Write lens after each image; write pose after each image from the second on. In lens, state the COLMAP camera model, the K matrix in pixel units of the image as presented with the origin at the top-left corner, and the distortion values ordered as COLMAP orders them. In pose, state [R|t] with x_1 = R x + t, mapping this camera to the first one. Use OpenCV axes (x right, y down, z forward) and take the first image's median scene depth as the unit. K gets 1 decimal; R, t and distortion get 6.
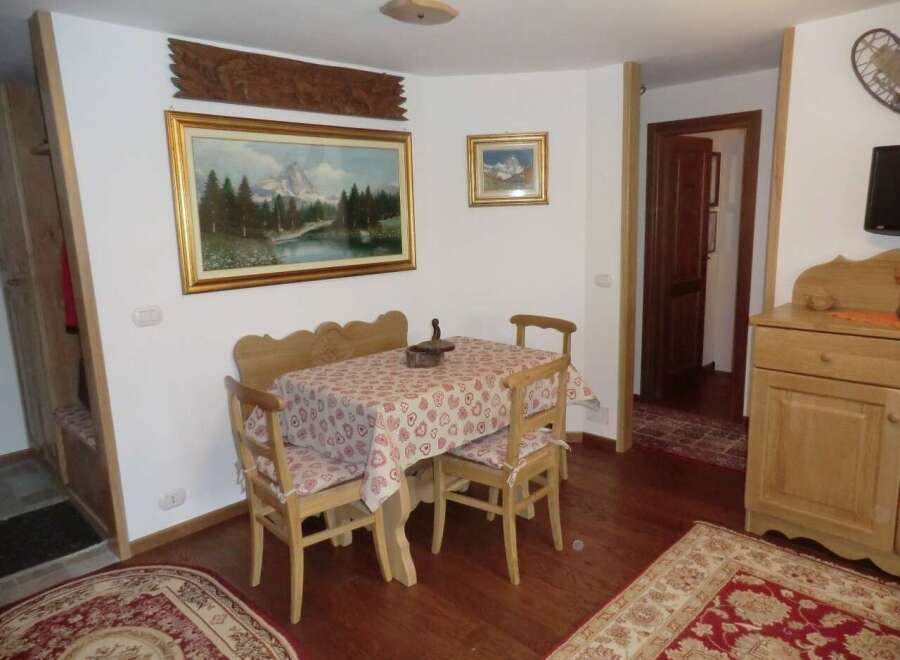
lens RADIAL K [[632.7, 0, 450.0], [0, 632.7, 330.0], [0, 0, 1]] dist [0.037640, 0.001768]
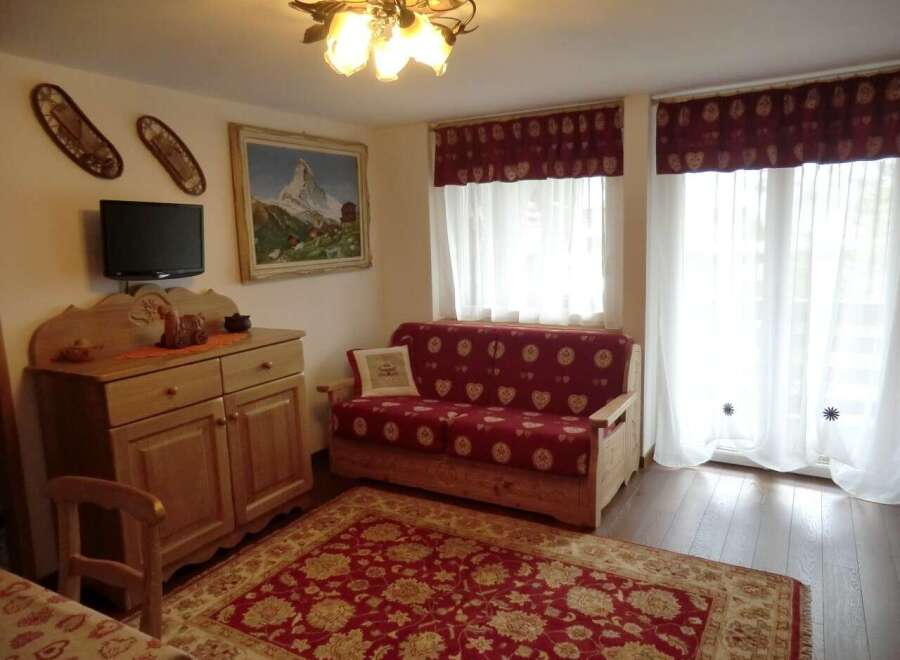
lens RADIAL K [[632.7, 0, 450.0], [0, 632.7, 330.0], [0, 0, 1]] dist [0.037640, 0.001768]
pose [[-0.275923, -0.095465, 0.956427, -0.566751], [0.215629, 0.963545, 0.158383, -0.127363], [-0.936681, 0.249935, -0.245279, 0.825163]]
